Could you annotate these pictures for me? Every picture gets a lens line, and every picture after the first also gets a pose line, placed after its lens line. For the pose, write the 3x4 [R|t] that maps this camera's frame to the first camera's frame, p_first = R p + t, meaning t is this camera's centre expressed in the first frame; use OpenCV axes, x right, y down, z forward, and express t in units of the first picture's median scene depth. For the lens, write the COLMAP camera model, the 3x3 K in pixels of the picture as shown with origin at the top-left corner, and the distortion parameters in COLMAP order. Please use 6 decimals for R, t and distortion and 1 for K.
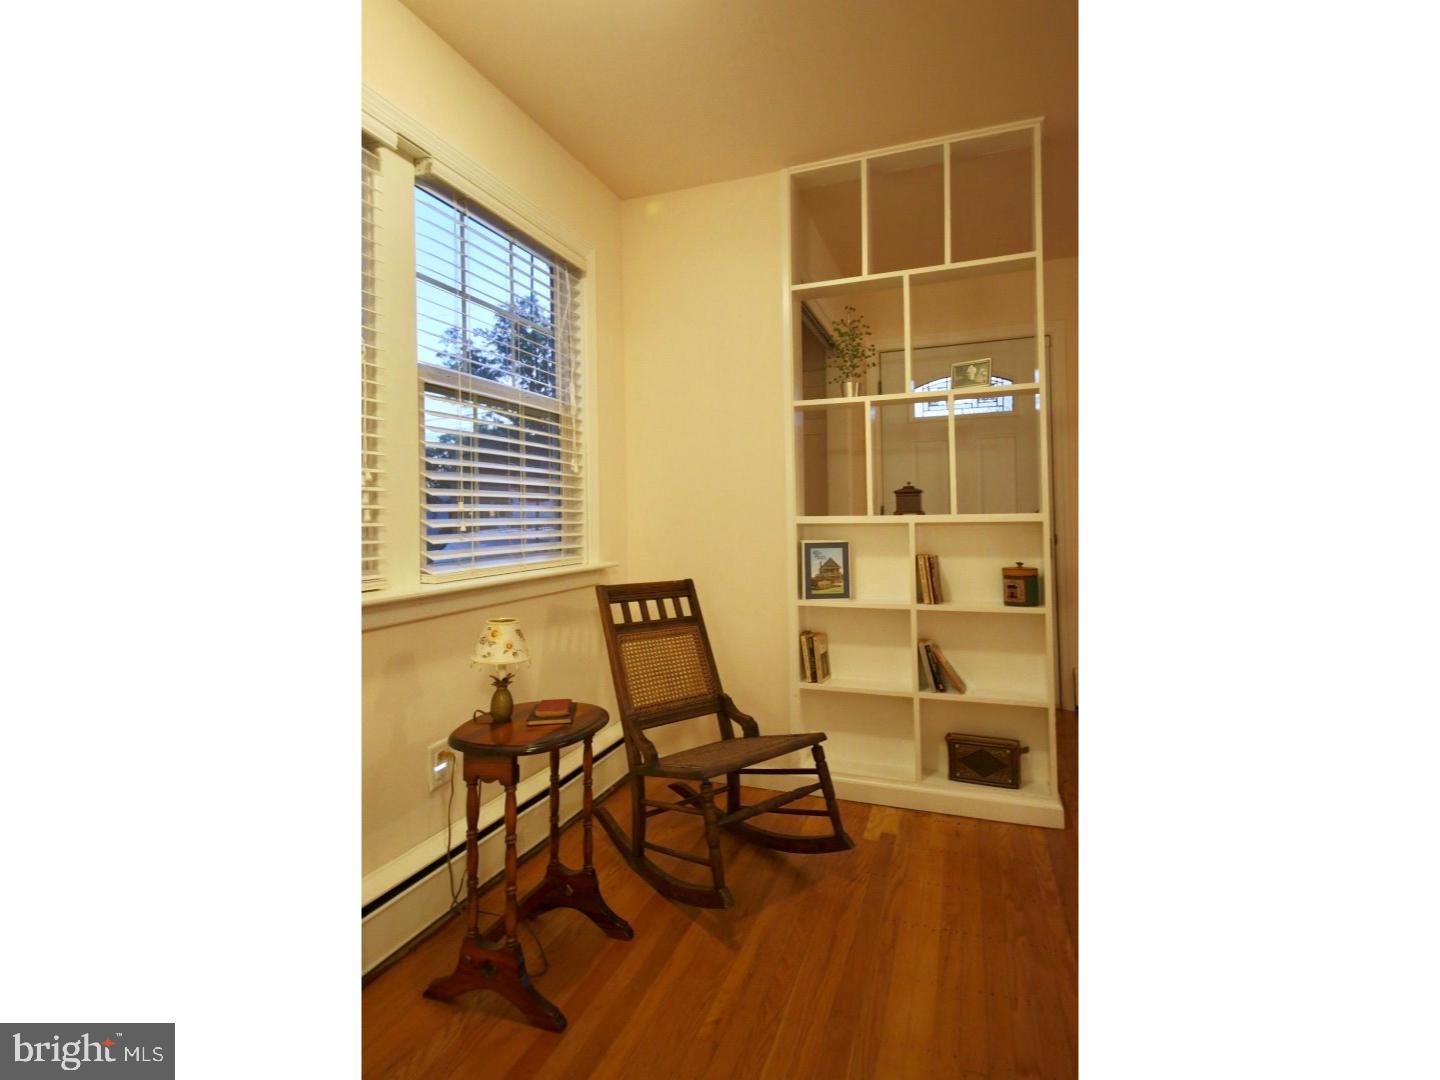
lens RADIAL K [[688.0, 0, 727.3], [0, 688.0, 504.1], [0, 0, 1]] dist [0.023025, -0.000188]
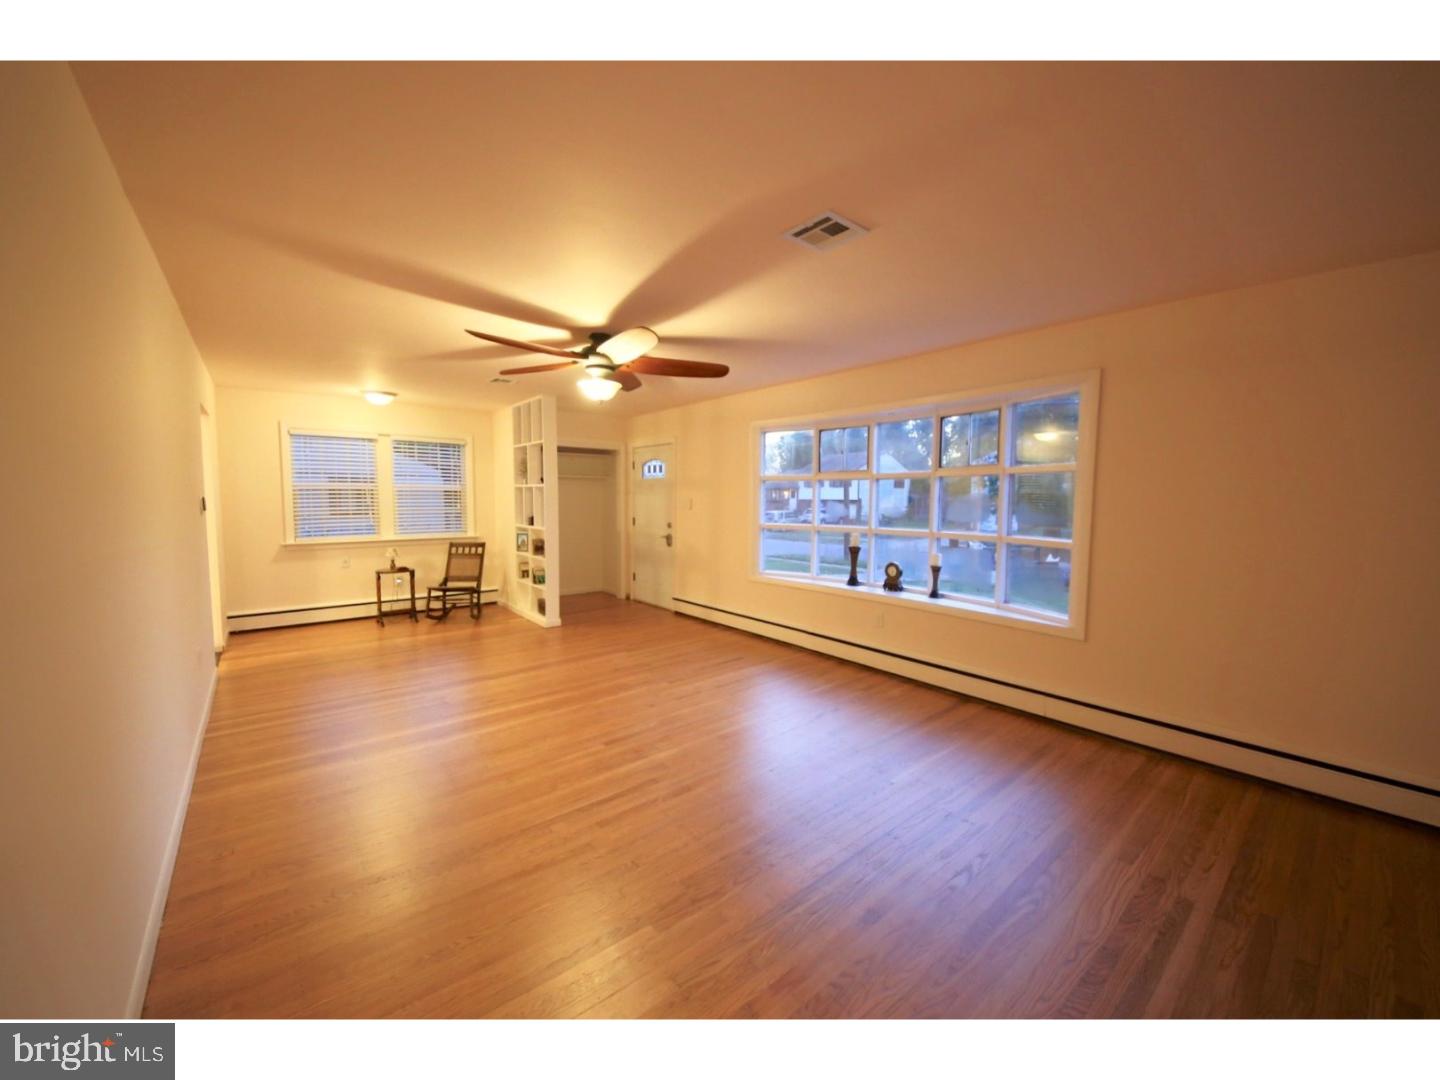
lens RADIAL K [[566.0, 0, 725.7], [0, 566.0, 540.2], [0, 0, 1]] dist [-0.008175, -0.000053]
pose [[0.854477, 0.059506, -0.516070, 2.234414], [-0.012579, 0.995497, 0.093959, -0.159529], [0.519337, -0.073794, 0.851377, -0.636900]]
